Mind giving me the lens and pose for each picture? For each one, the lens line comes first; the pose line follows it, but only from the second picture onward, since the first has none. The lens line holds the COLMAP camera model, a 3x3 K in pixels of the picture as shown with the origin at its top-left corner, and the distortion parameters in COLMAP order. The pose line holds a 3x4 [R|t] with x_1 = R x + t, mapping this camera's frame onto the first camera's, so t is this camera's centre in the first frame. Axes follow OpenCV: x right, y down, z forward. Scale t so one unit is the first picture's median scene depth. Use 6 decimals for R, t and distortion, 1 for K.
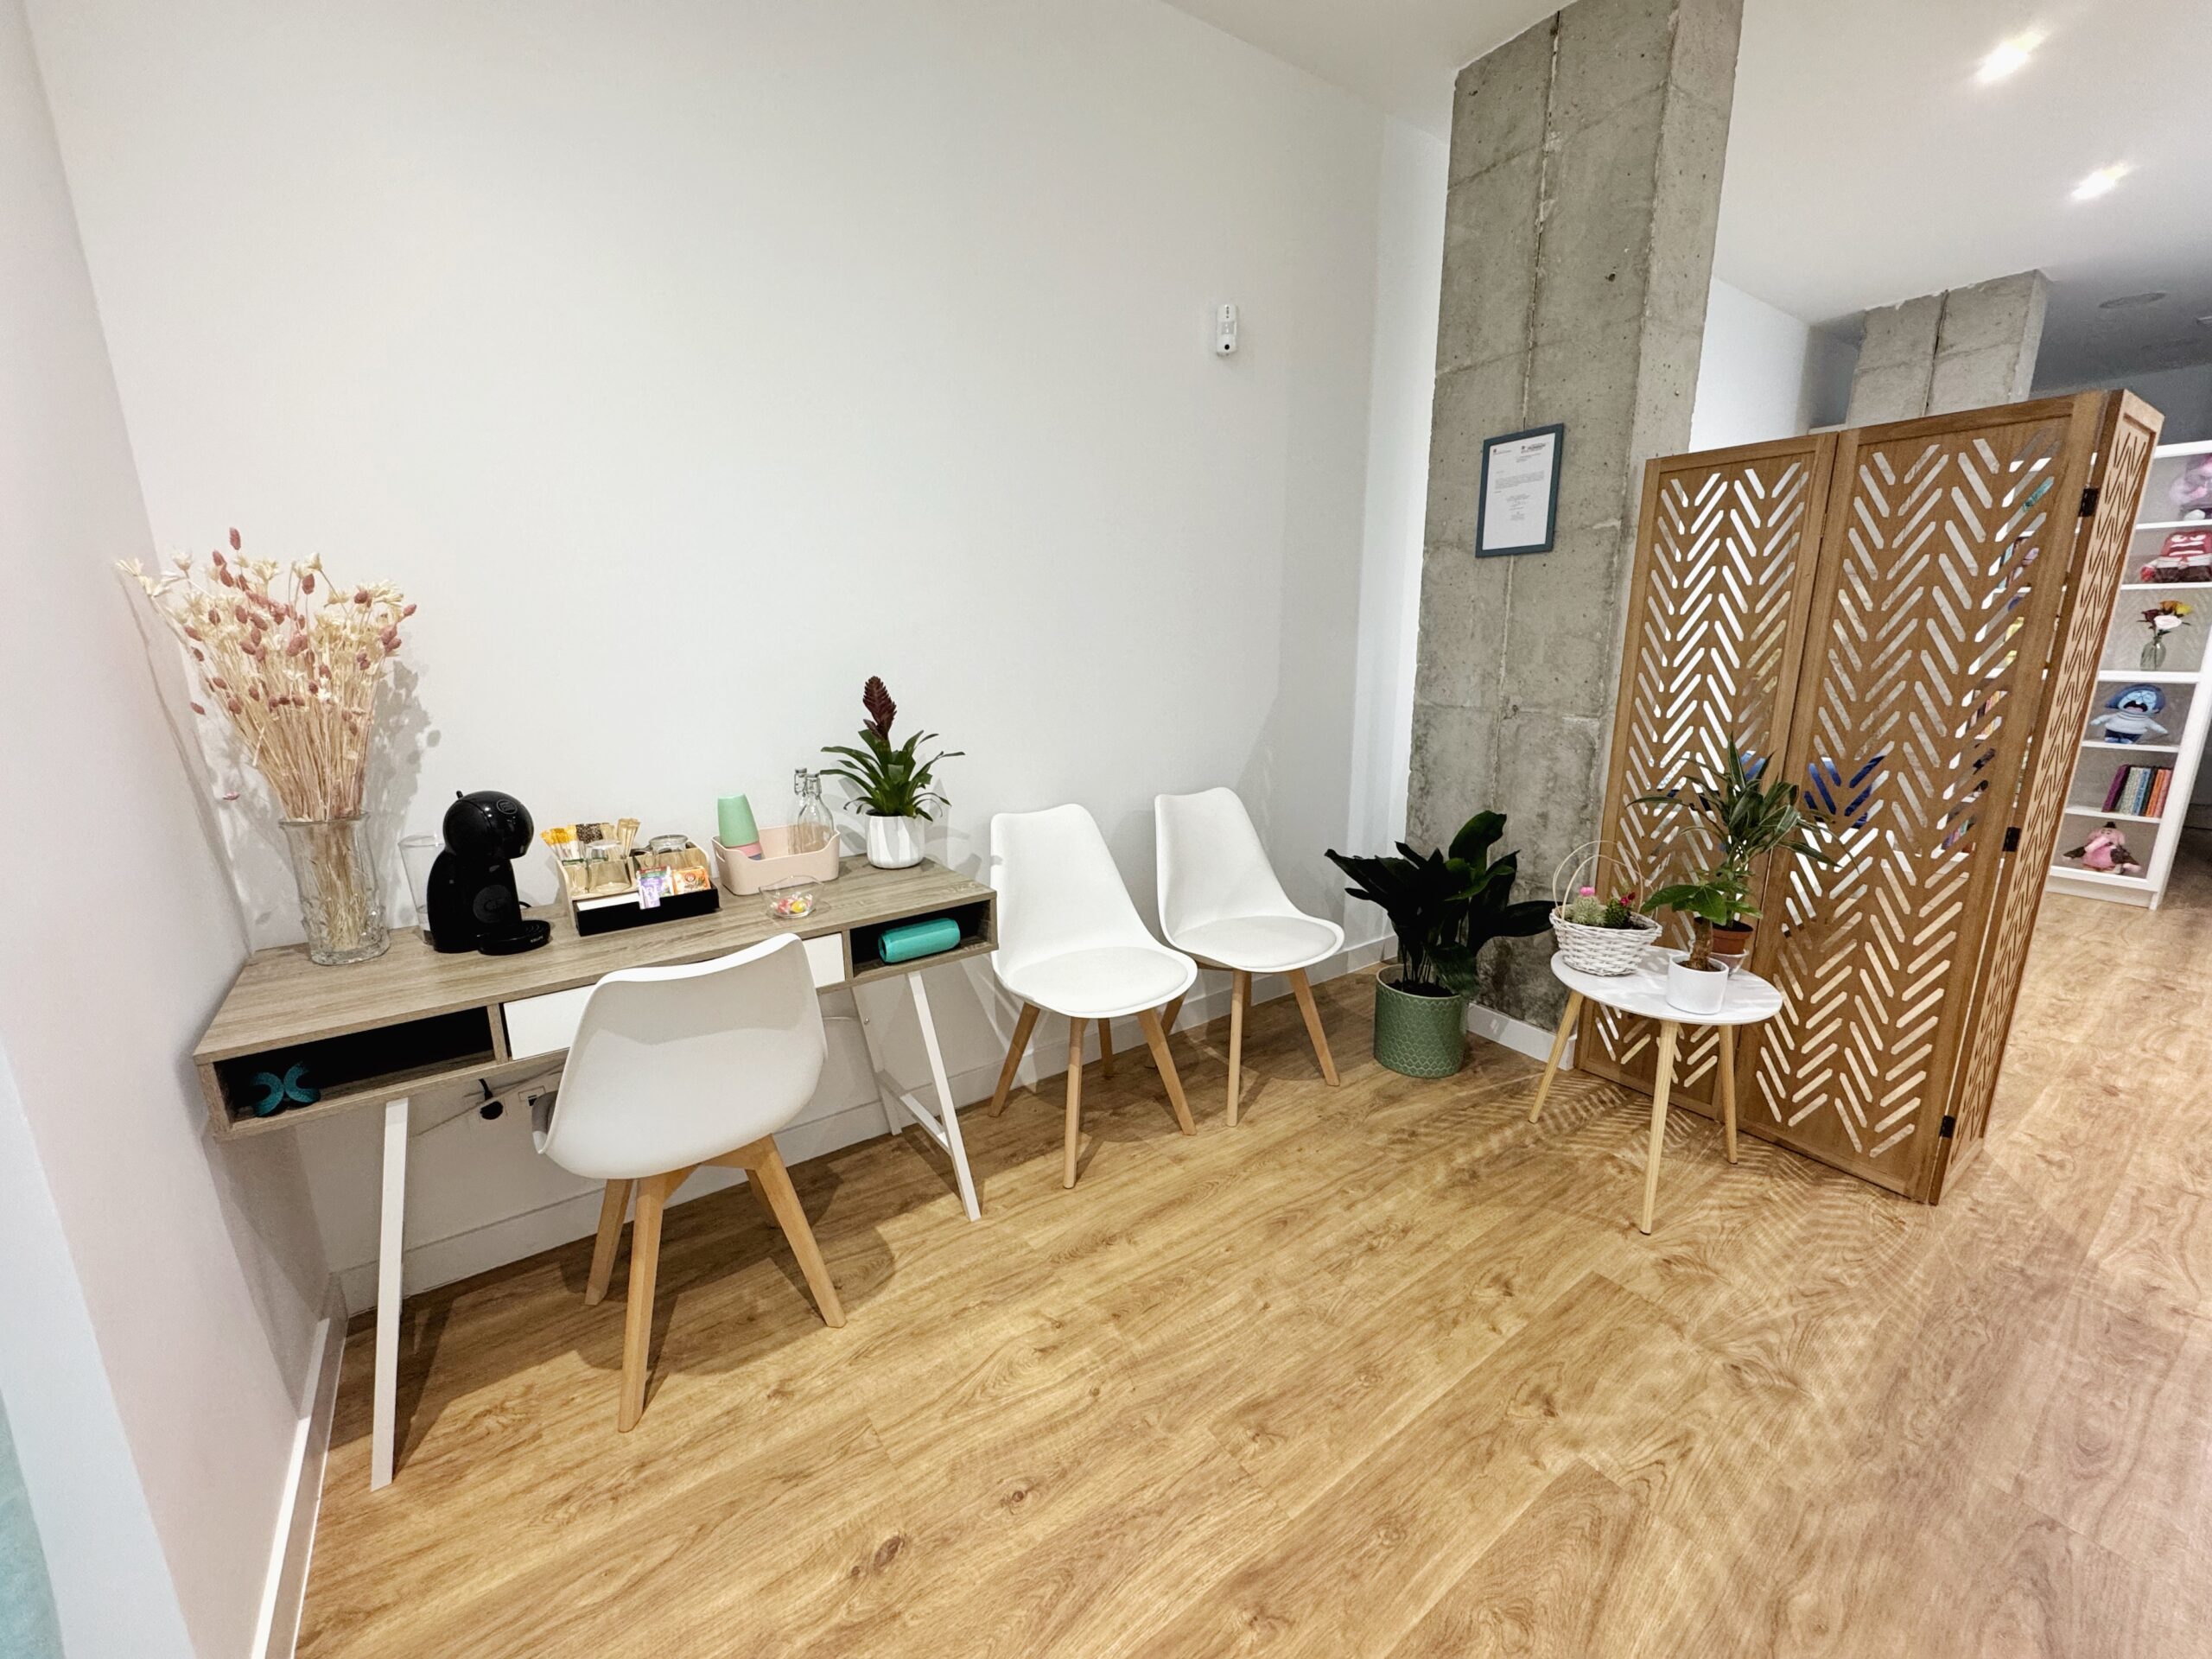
lens RADIAL K [[884.7, 0, 1101.7], [0, 884.7, 828.4], [0, 0, 1]] dist [-0.001423, 0.000137]
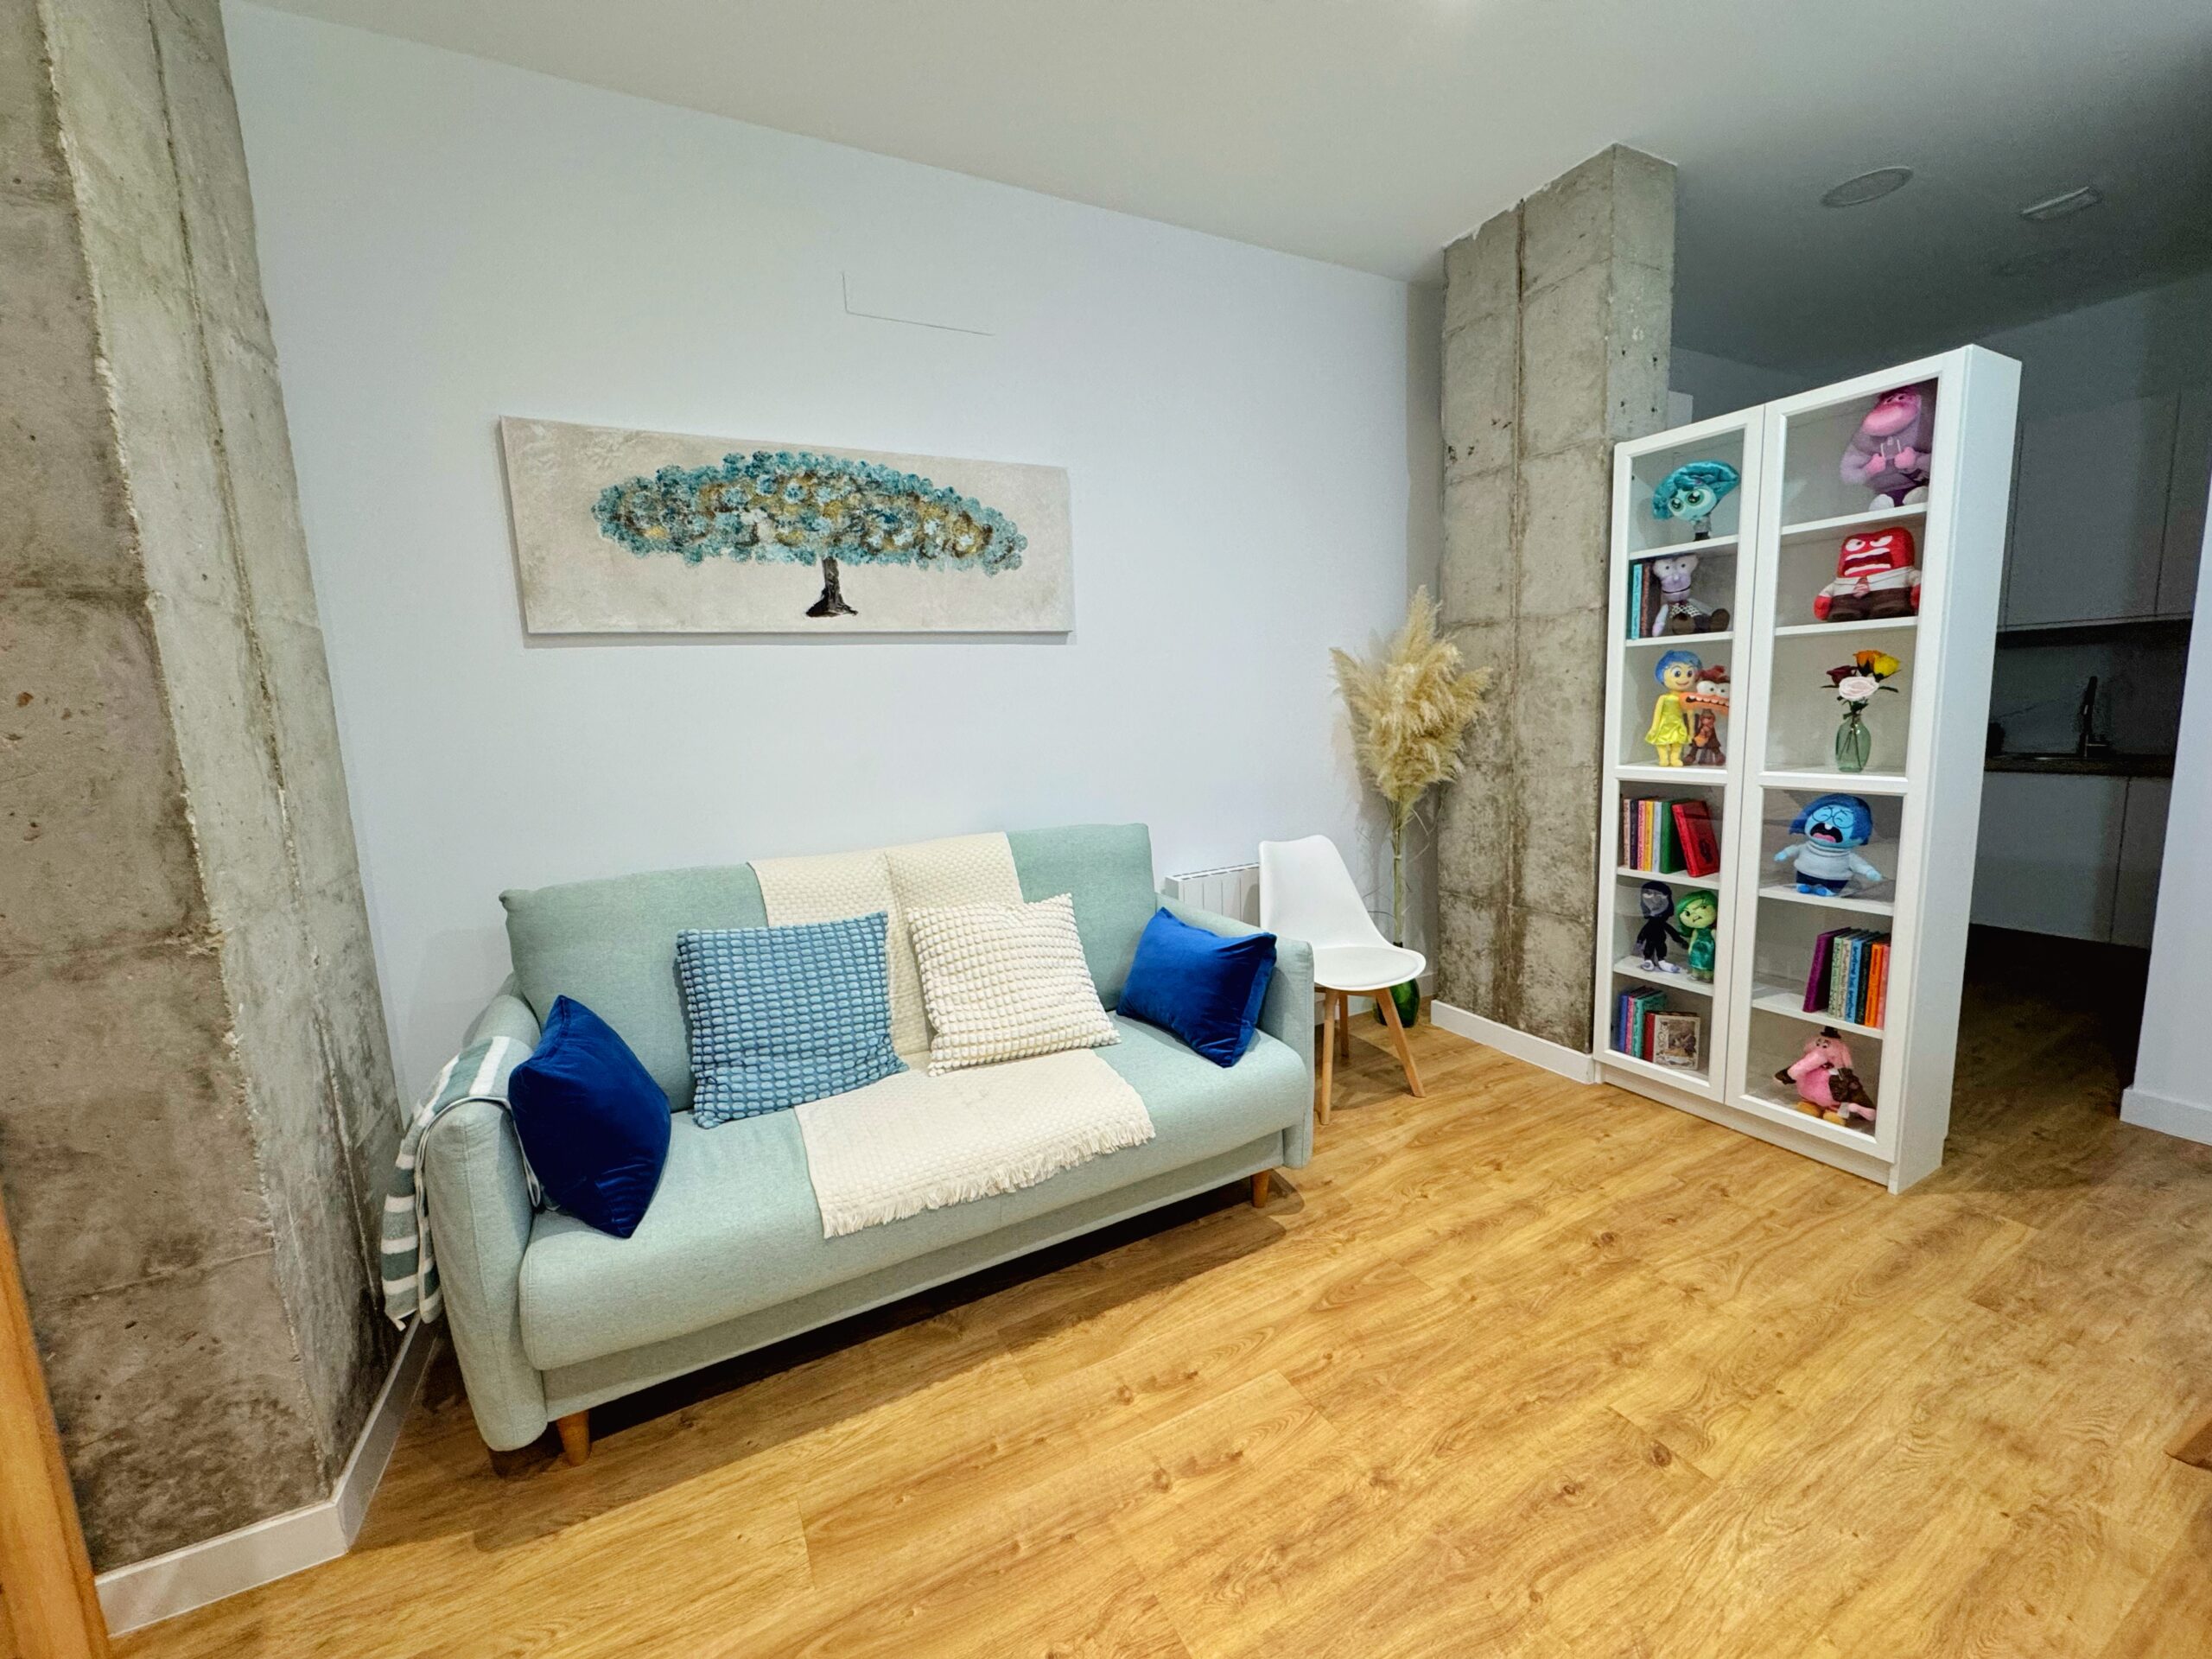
lens RADIAL K [[884.7, 0, 1111.4], [0, 884.7, 830.1], [0, 0, 1]] dist [-0.001423, 0.000137]
pose [[0.990960, -0.019268, -0.132768, 0.776771], [0.009382, 0.997163, -0.074686, -0.099974], [0.133831, 0.072766, 0.988329, 0.363065]]
